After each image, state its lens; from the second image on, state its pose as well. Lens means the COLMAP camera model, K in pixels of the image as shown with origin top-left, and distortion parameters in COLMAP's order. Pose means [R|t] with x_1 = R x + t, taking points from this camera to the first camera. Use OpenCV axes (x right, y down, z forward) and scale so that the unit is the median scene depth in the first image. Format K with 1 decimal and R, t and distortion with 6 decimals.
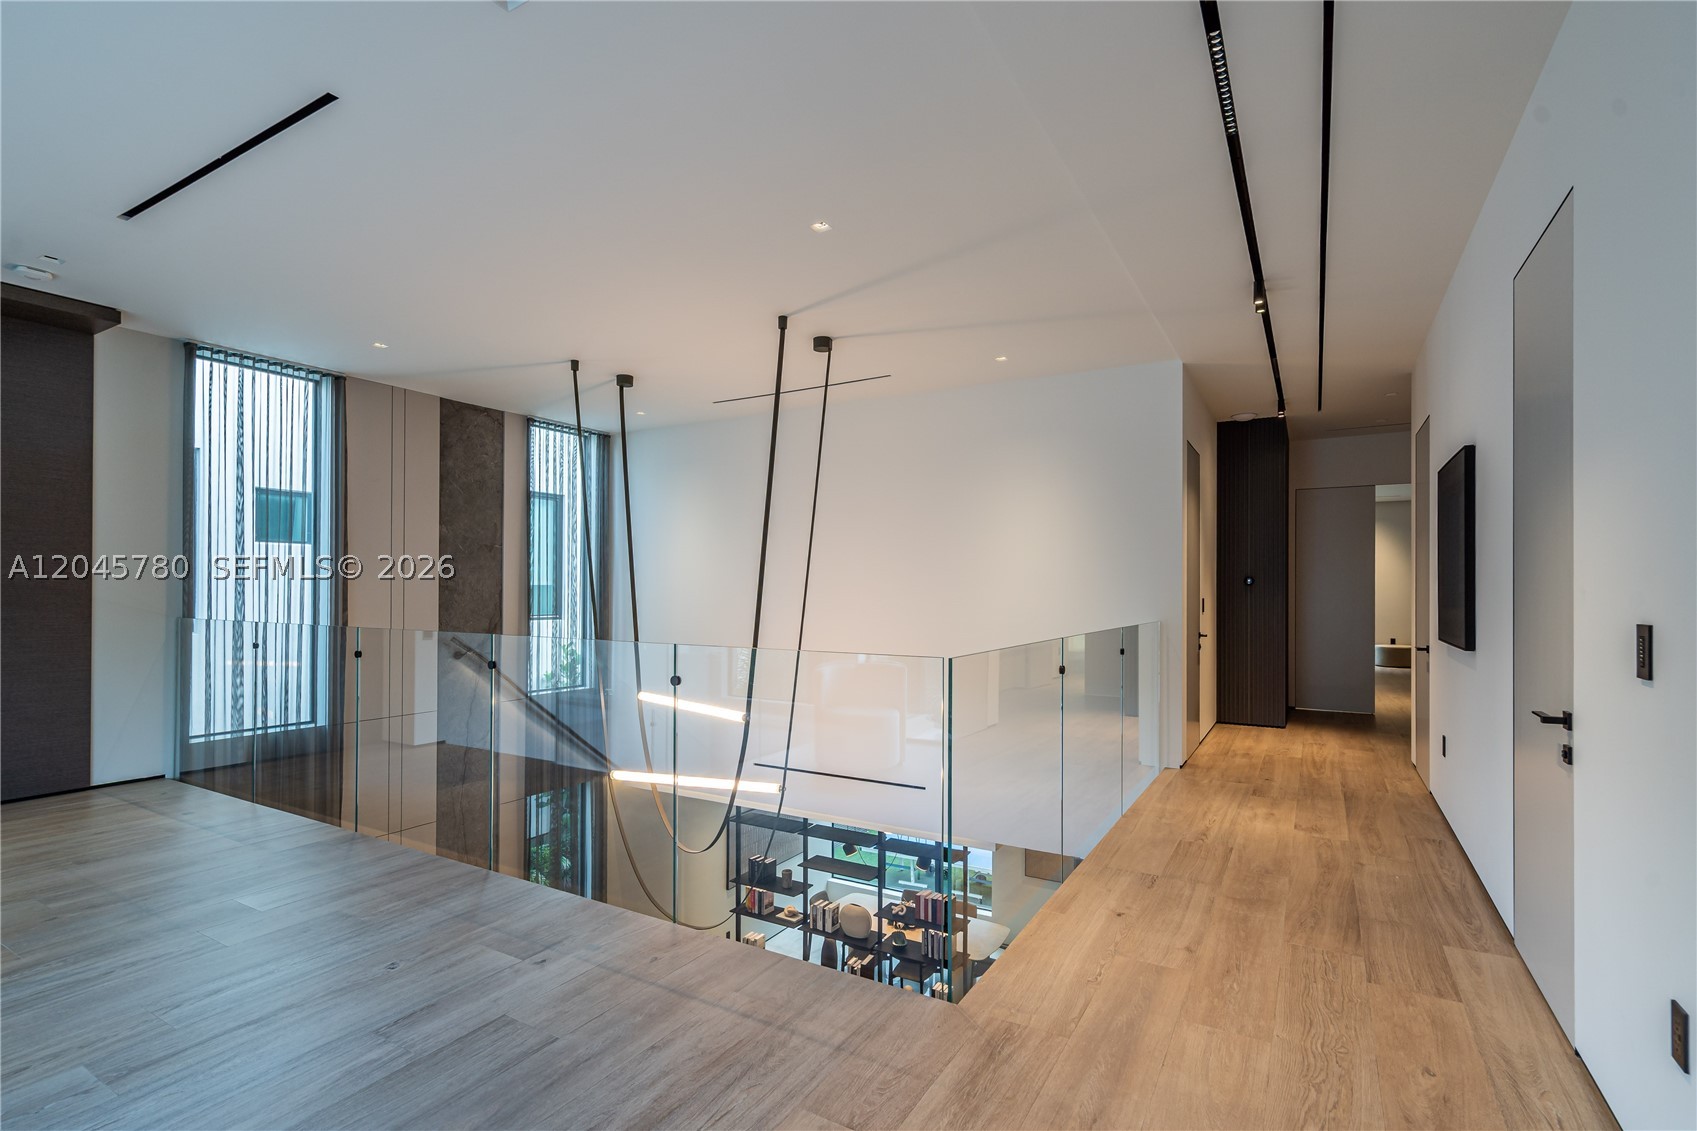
lens RADIAL K [[781.8, 0, 848.5], [0, 781.8, 565.5], [0, 0, 1]] dist [0.001847, 0.000483]
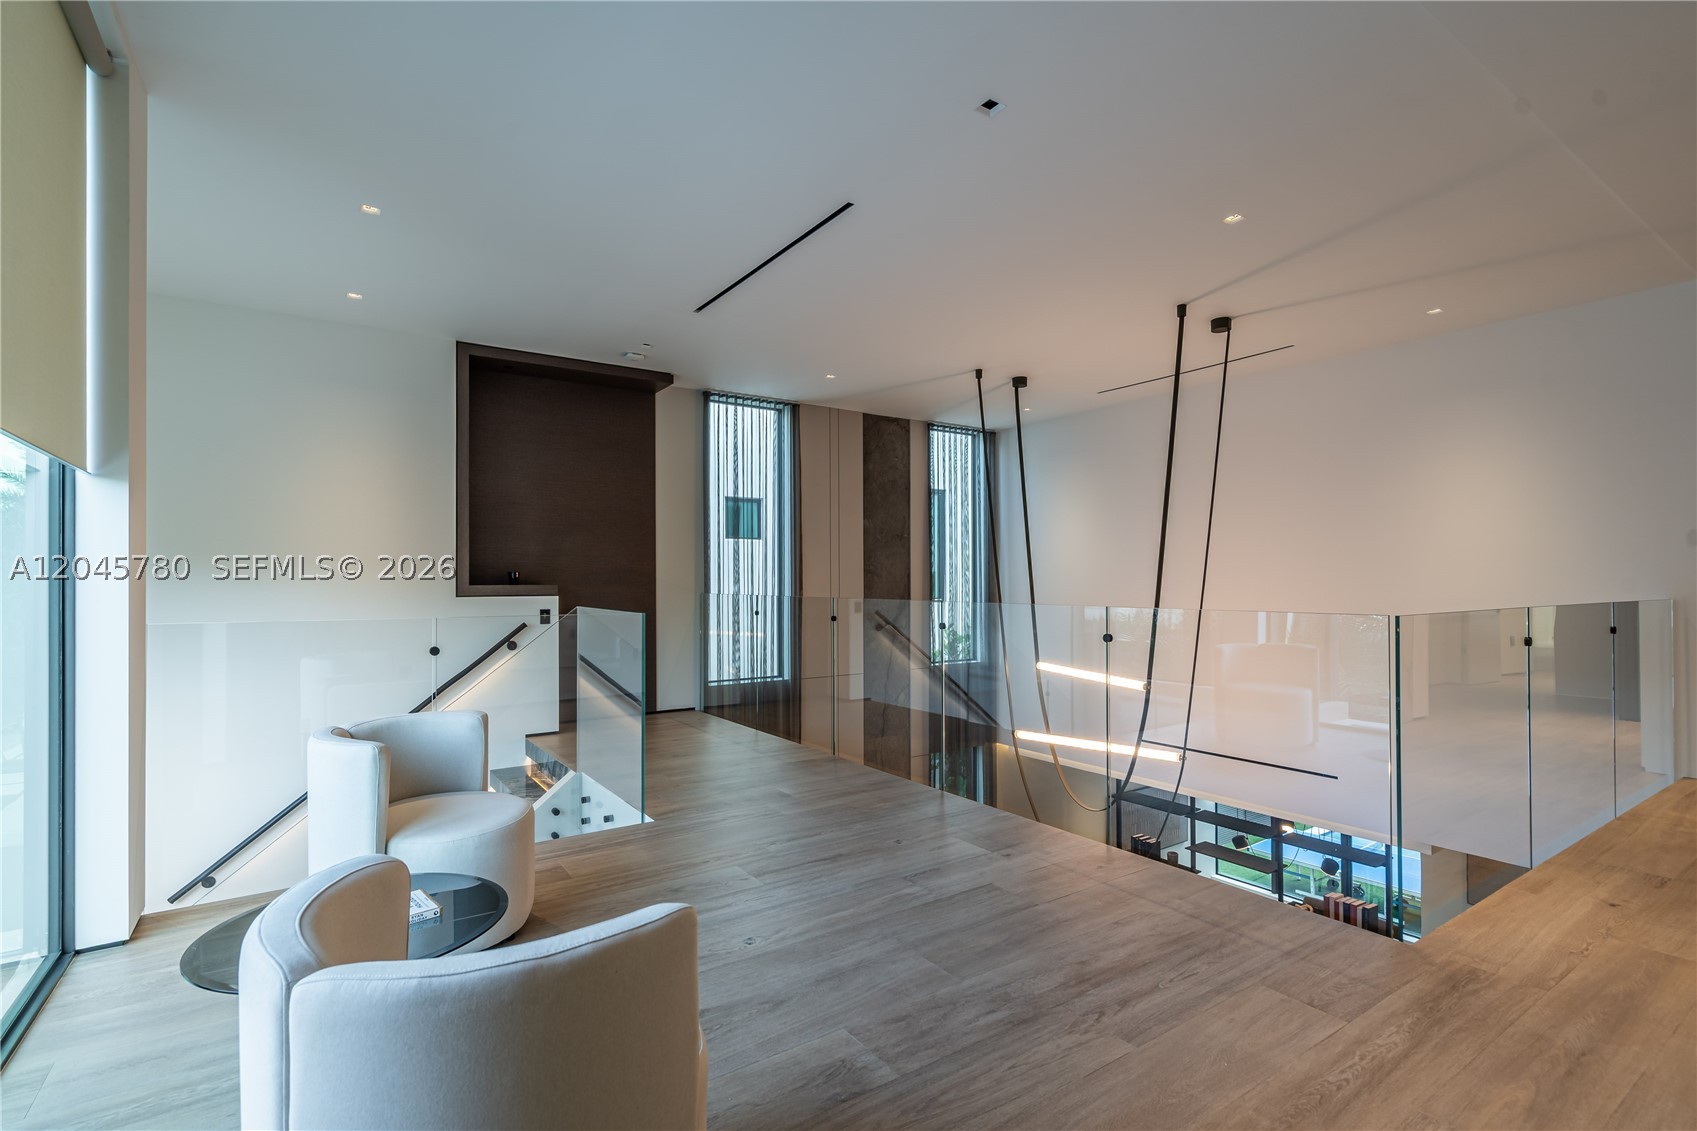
lens RADIAL K [[781.8, 0, 848.5], [0, 781.8, 565.5], [0, 0, 1]] dist [0.001847, 0.000483]
pose [[0.906146, -0.014591, -0.422714, -0.043721], [0.019384, 0.999787, 0.007042, 0.013363], [0.422522, -0.014575, 0.906236, -0.125951]]
